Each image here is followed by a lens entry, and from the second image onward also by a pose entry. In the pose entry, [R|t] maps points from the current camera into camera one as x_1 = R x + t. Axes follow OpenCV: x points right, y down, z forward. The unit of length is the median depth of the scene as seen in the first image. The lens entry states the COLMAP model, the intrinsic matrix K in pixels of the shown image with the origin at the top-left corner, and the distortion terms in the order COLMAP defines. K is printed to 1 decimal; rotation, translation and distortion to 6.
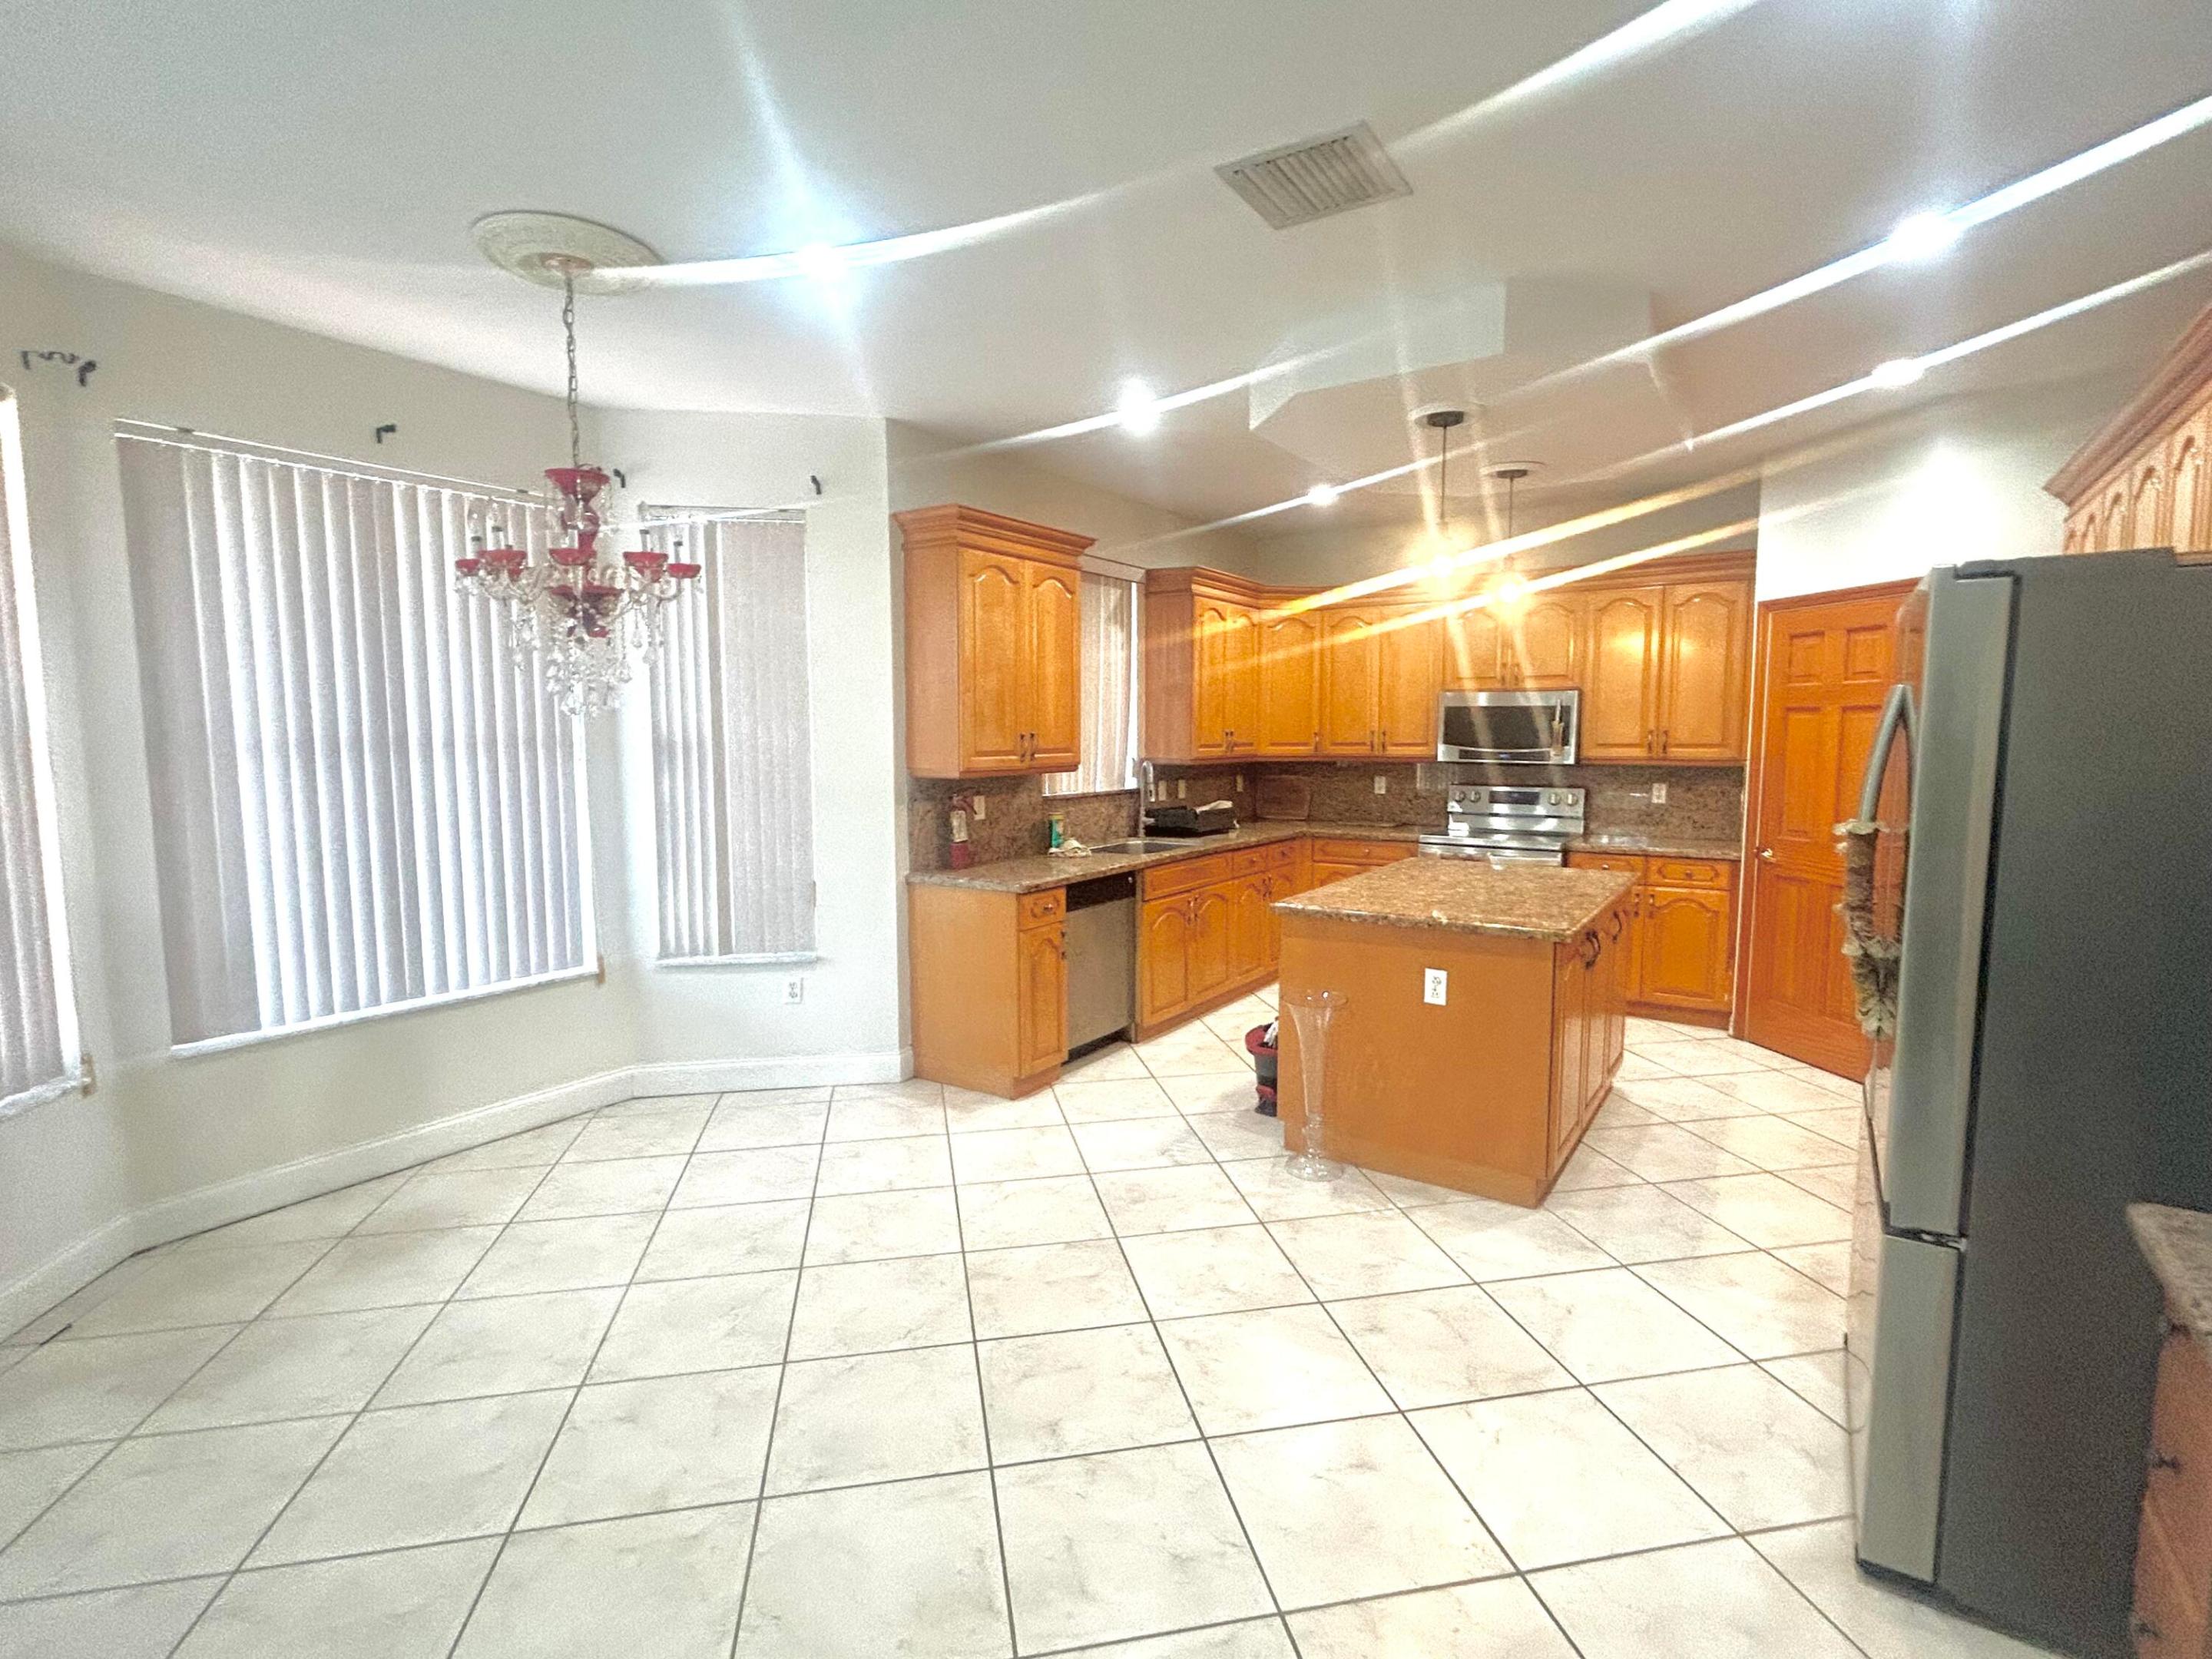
lens RADIAL K [[1055.9, 0, 1105.6], [0, 1055.9, 826.3], [0, 0, 1]] dist [0.001226, 0.000721]
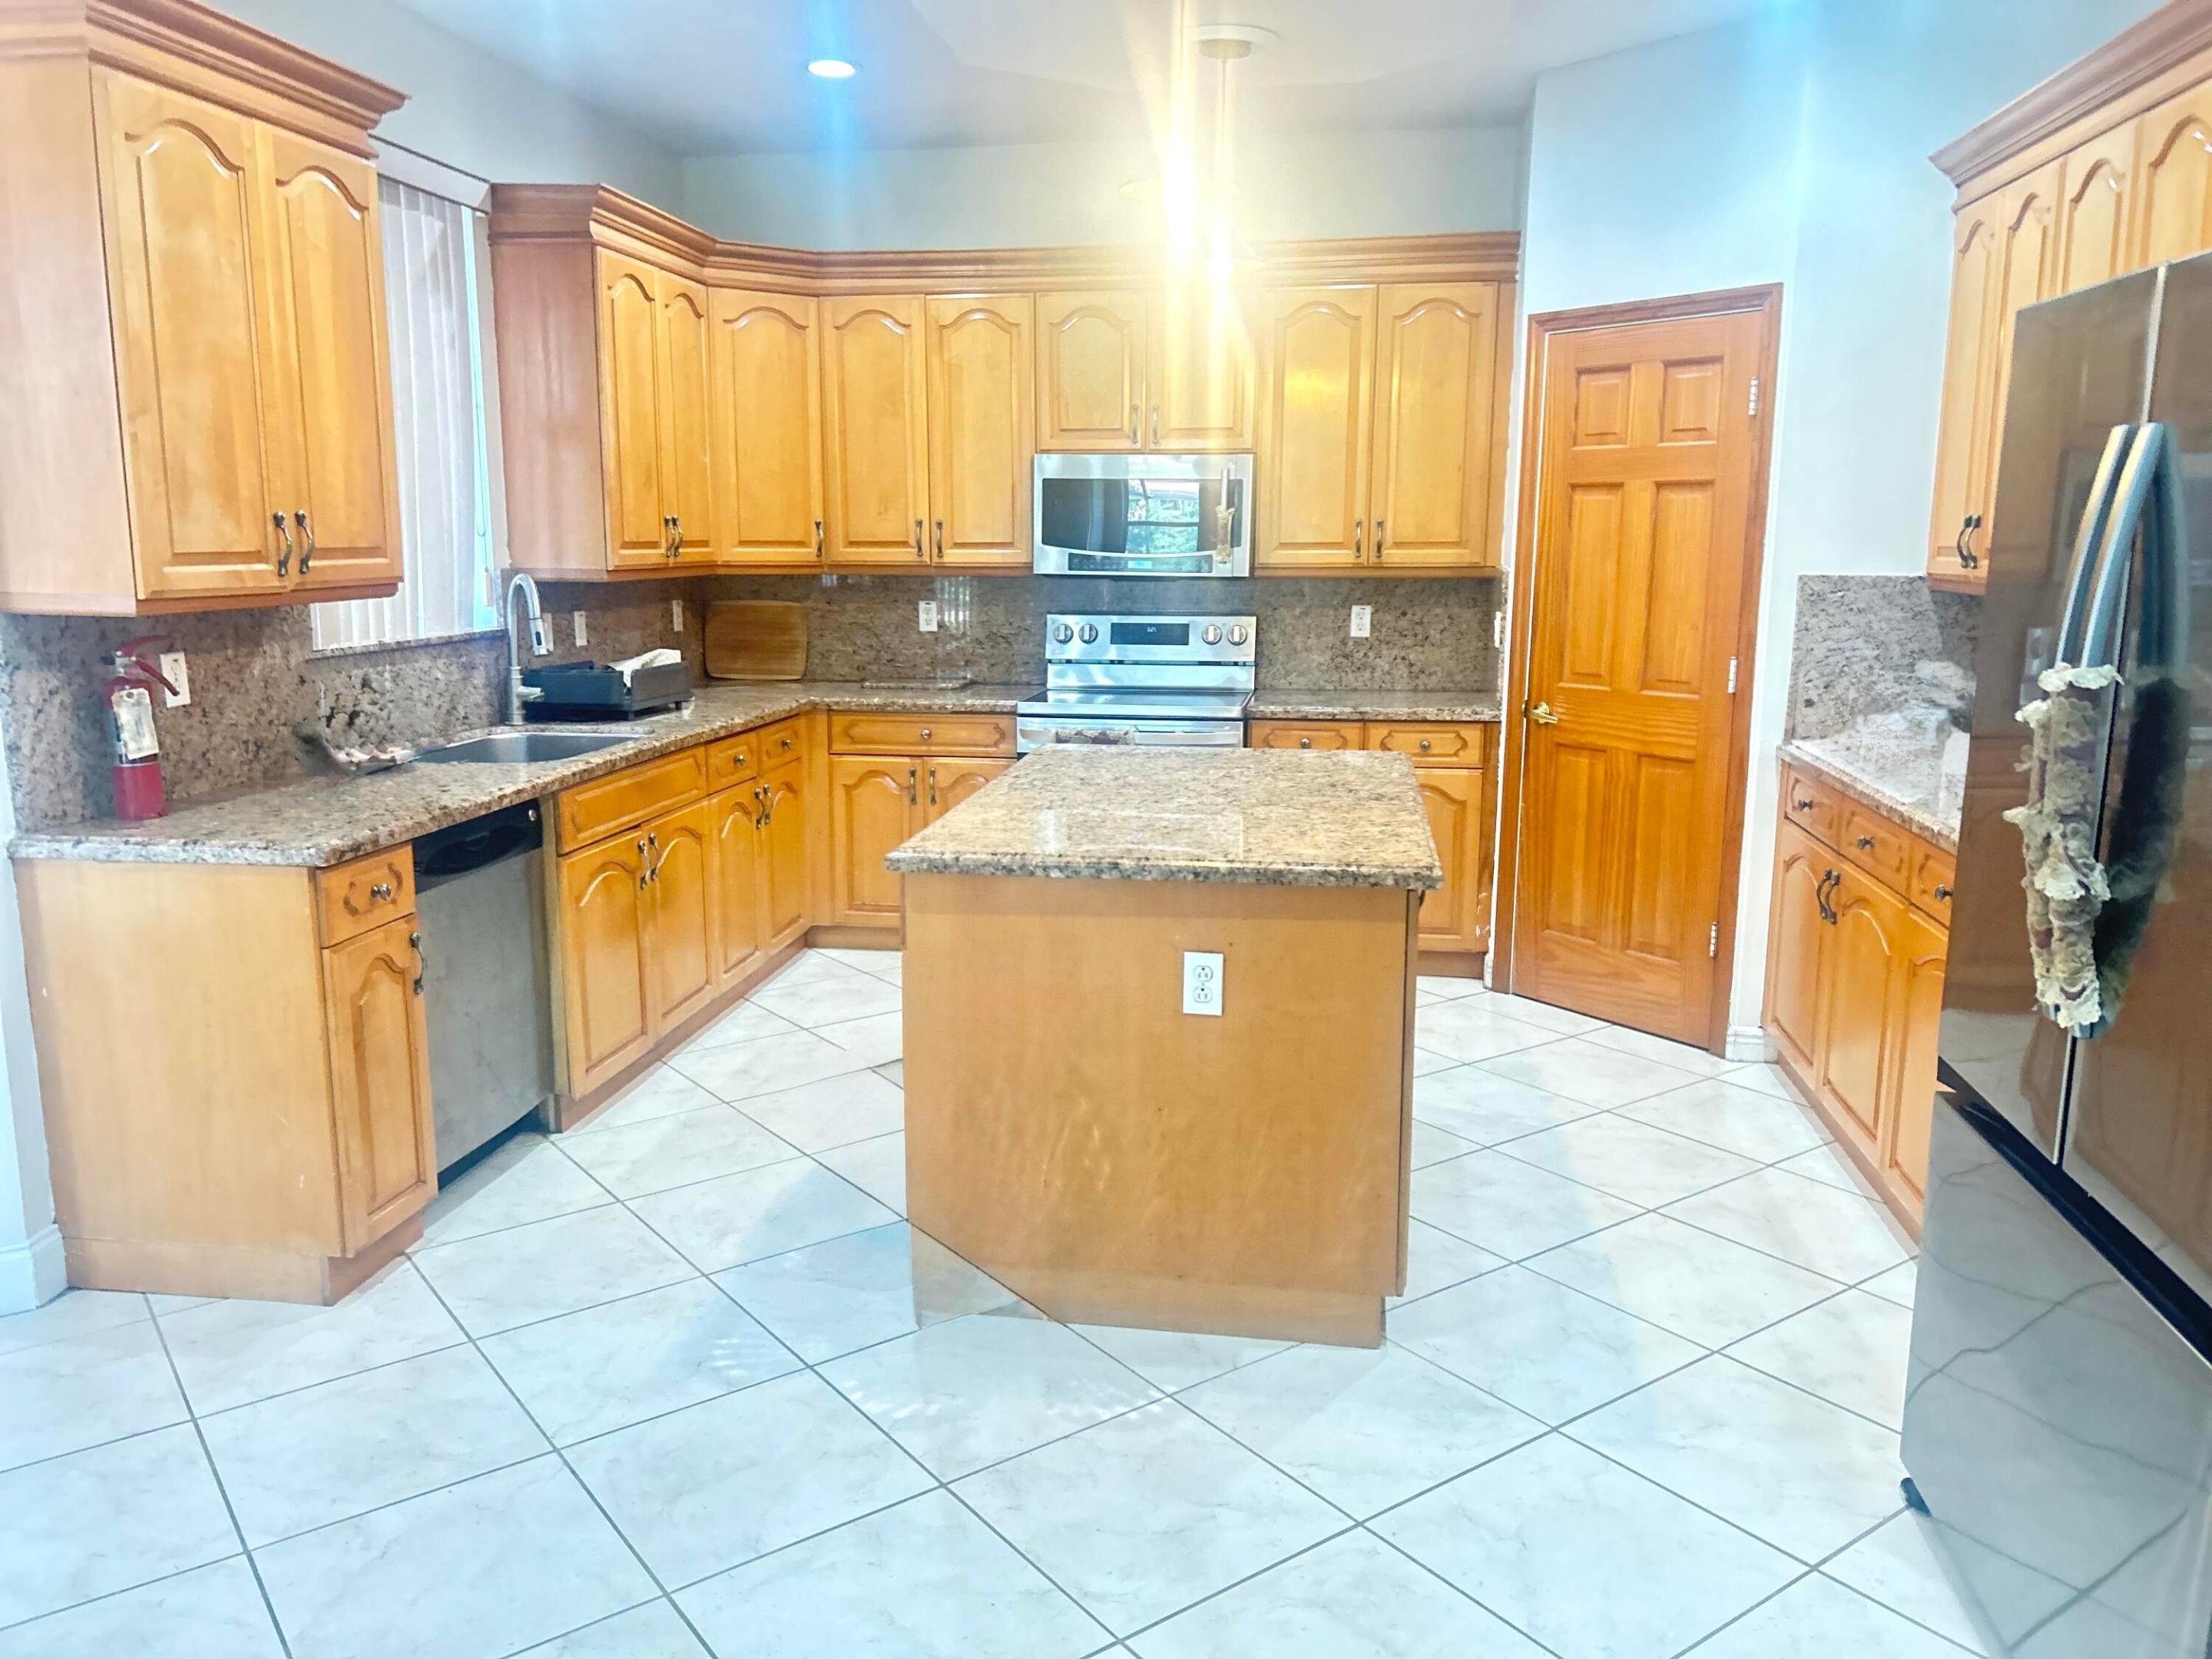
lens RADIAL K [[1684.9, 0, 1101.6], [0, 1684.9, 832.4], [0, 0, 1]] dist [0.041967, -0.041003]
pose [[0.906647, -0.070511, 0.415956, -0.075406], [0.033394, 0.994835, 0.095853, -0.010040], [-0.420566, -0.073015, 0.904319, 0.188277]]
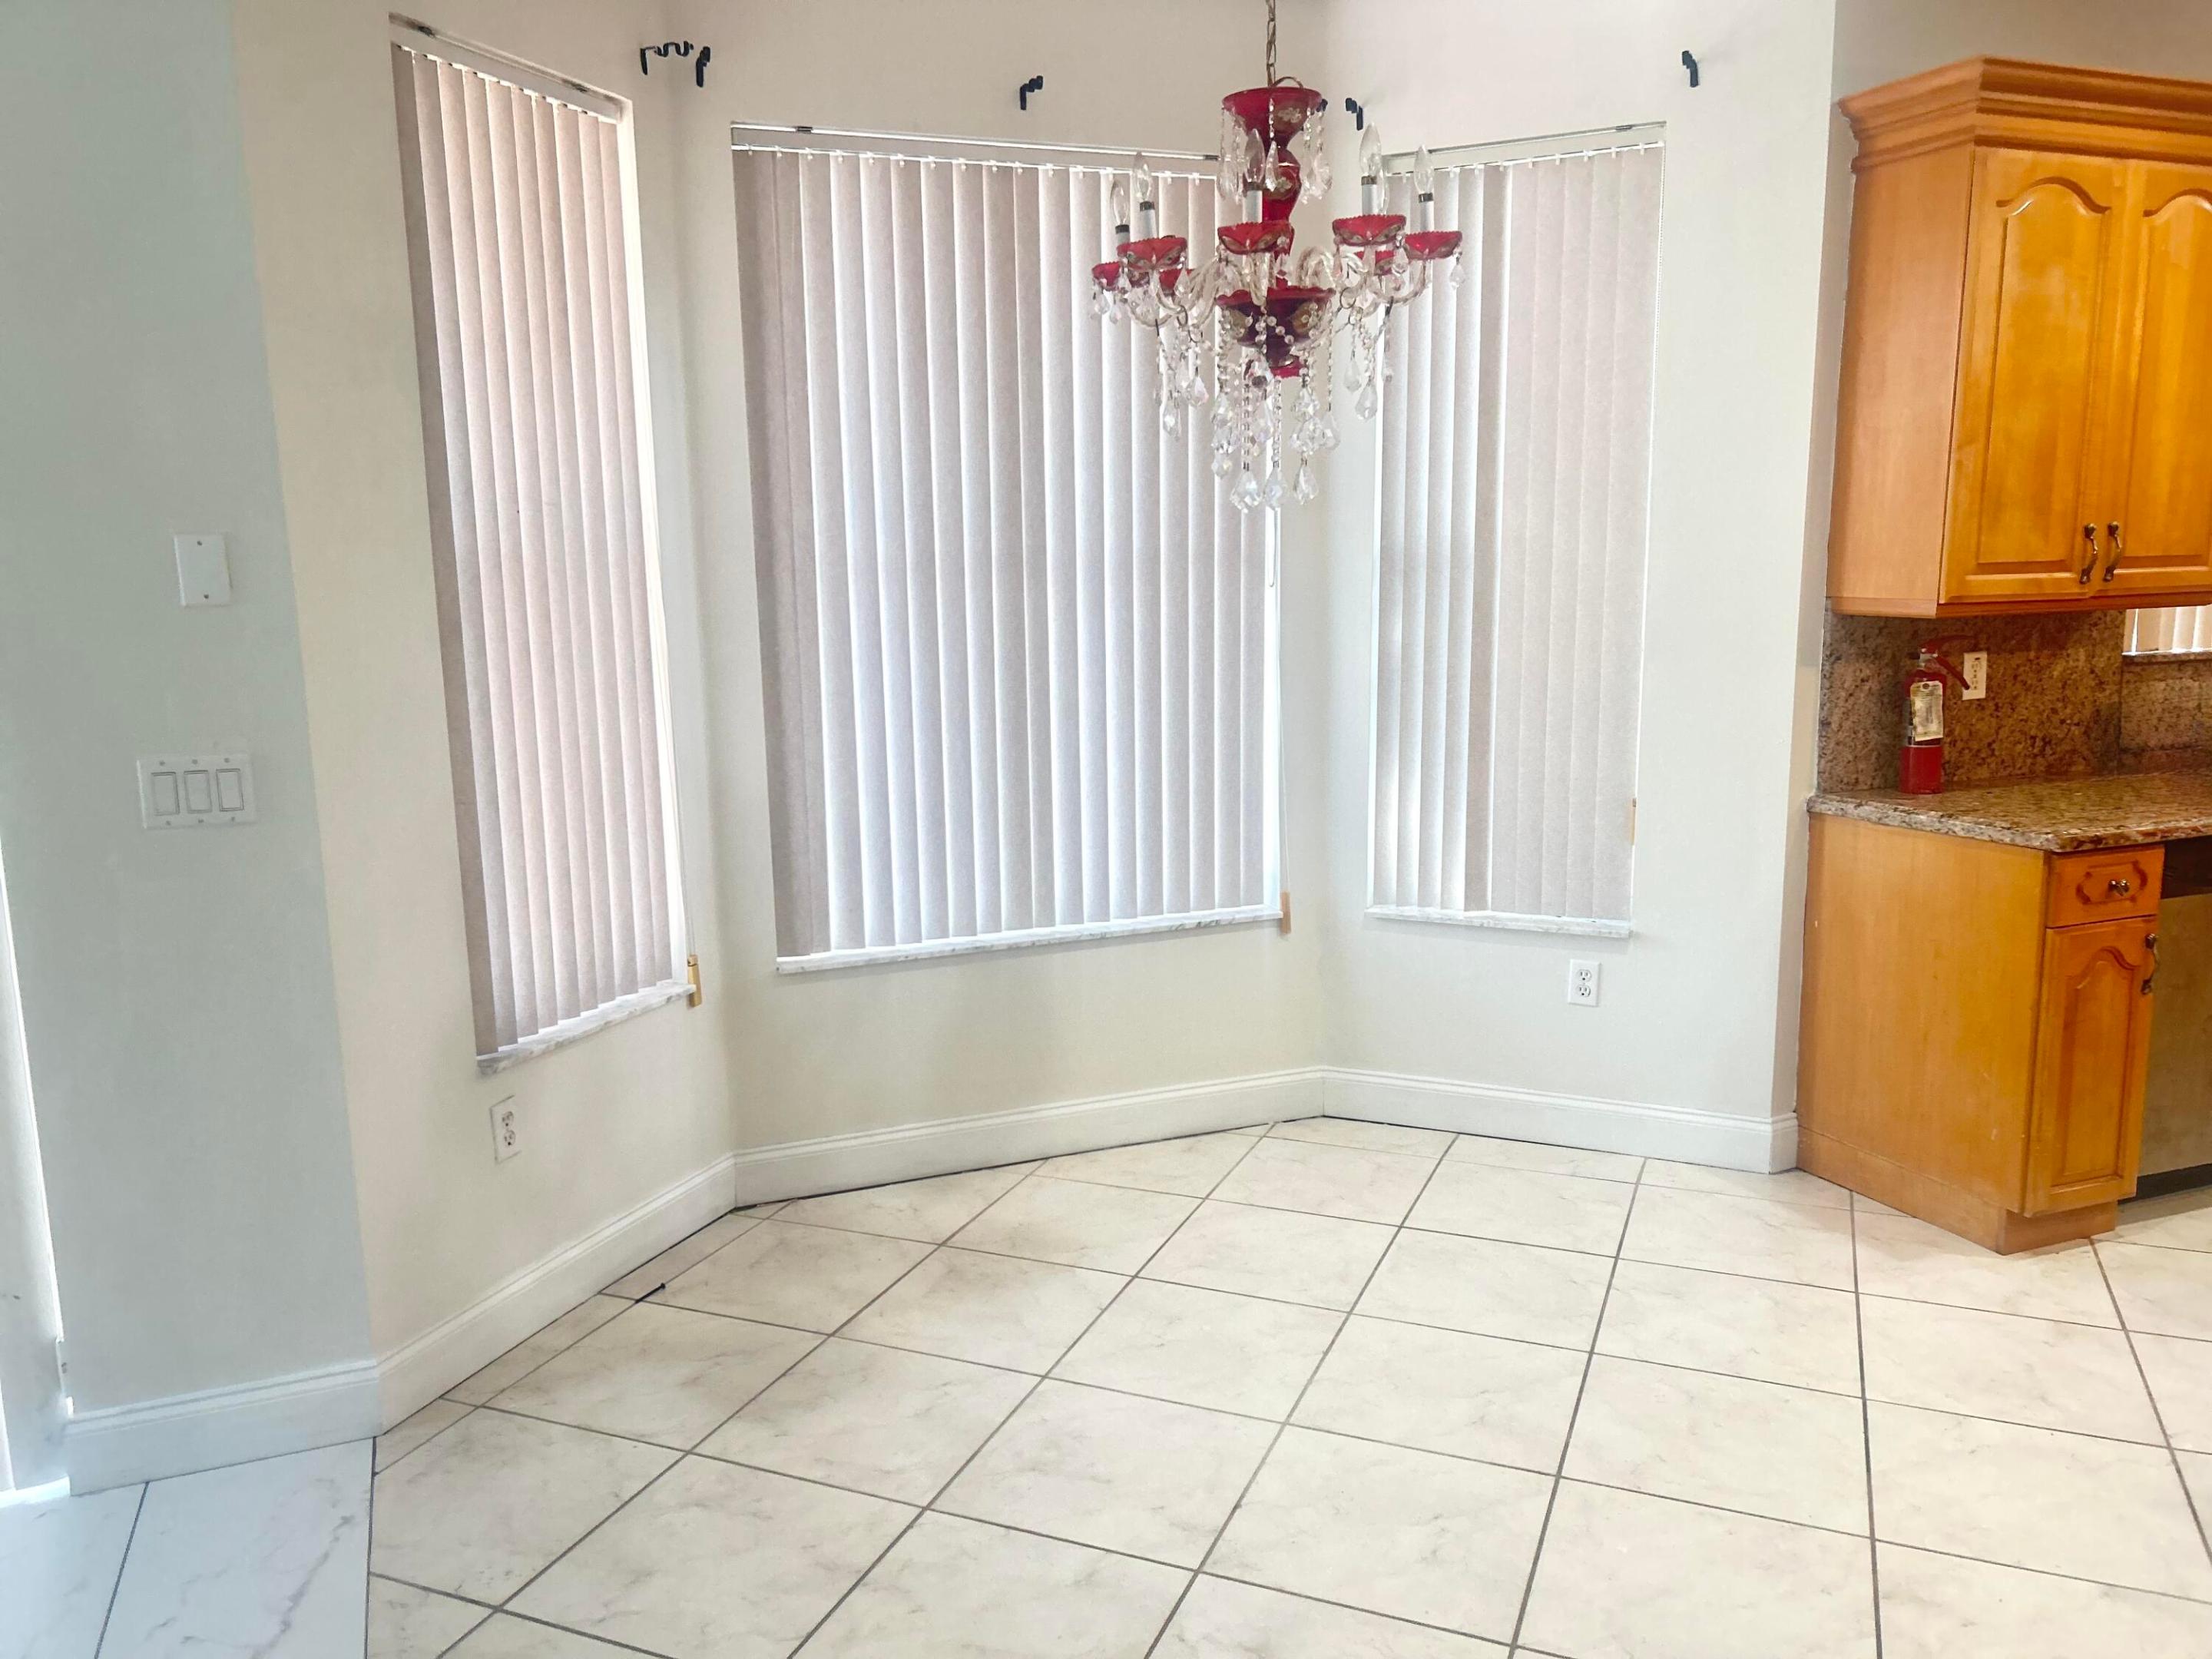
lens RADIAL K [[1684.9, 0, 1060.6], [0, 1684.9, 843.6], [0, 0, 1]] dist [0.041967, -0.041003]
pose [[0.821229, 0.083947, -0.564389, -0.013827], [-0.034678, 0.994633, 0.097483, -0.001849], [0.569544, -0.060484, 0.819733, 0.080104]]
